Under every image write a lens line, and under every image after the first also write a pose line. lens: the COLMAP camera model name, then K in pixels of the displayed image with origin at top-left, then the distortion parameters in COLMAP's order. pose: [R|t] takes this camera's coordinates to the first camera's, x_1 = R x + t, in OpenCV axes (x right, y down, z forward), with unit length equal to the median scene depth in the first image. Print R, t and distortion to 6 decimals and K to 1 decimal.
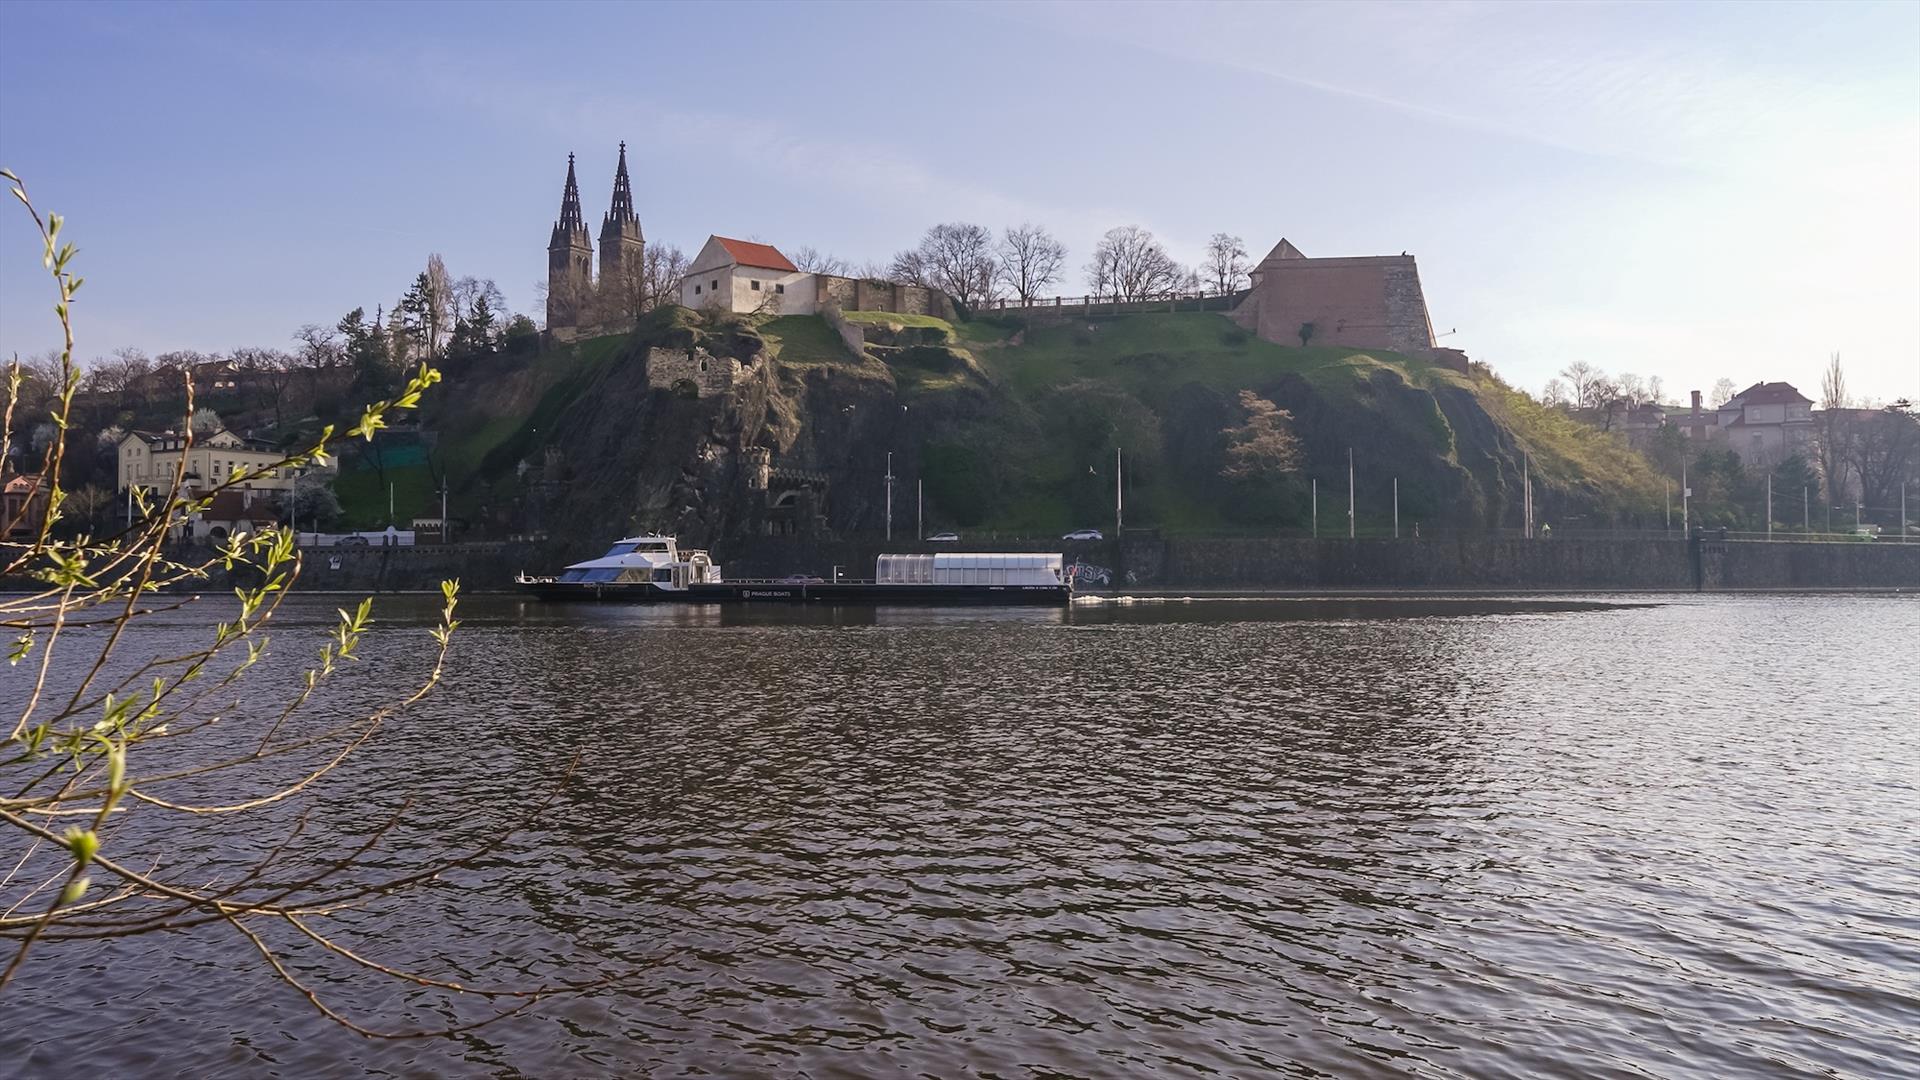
lens RADIAL K [[1446.1, 0, 958.3], [0, 1446.1, 541.8], [0, 0, 1]] dist [-0.008559, 0.000521]
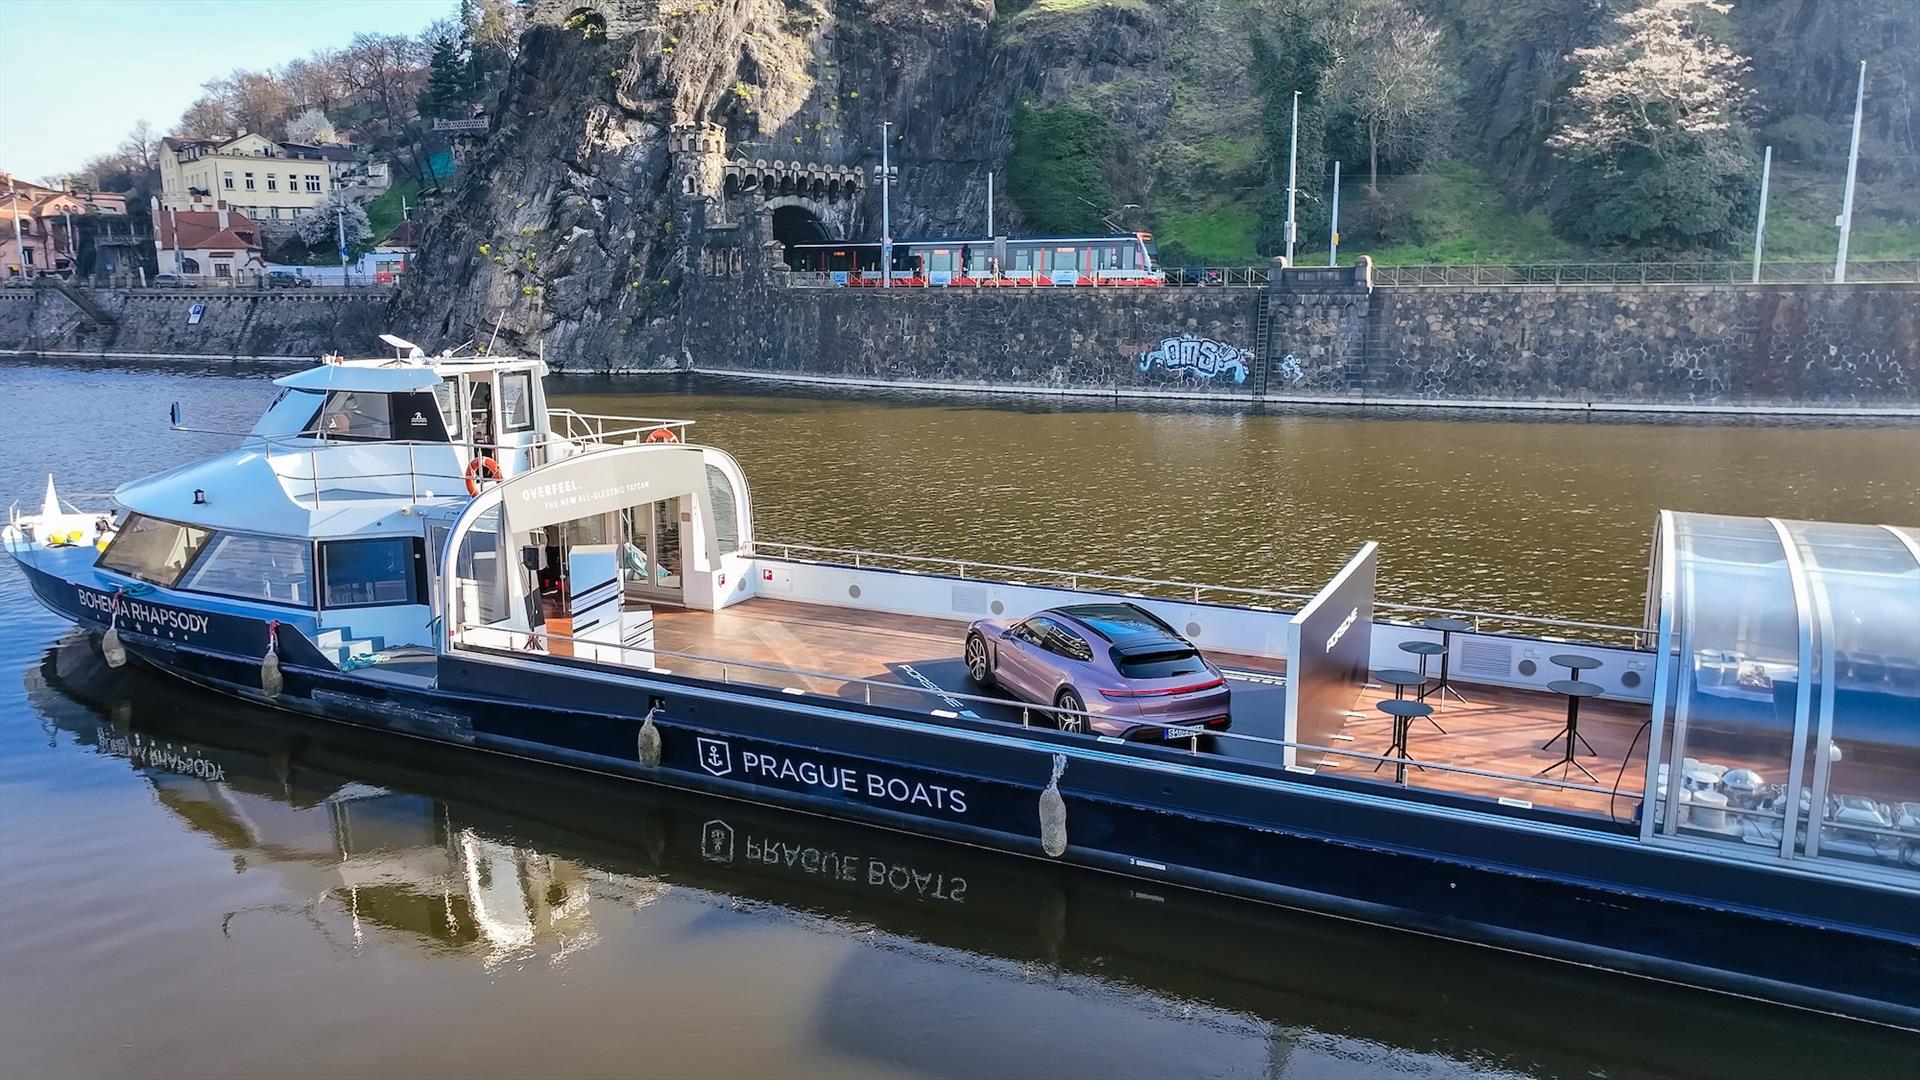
lens RADIAL K [[1351.9, 0, 955.0], [0, 1351.9, 533.7], [0, 0, 1]] dist [0.006110, 0.007534]
pose [[0.945545, 0.058372, -0.320216, 0.145628], [0.009758, 0.978262, 0.207142, -0.014515], [0.325346, -0.198987, 0.924421, 0.484312]]
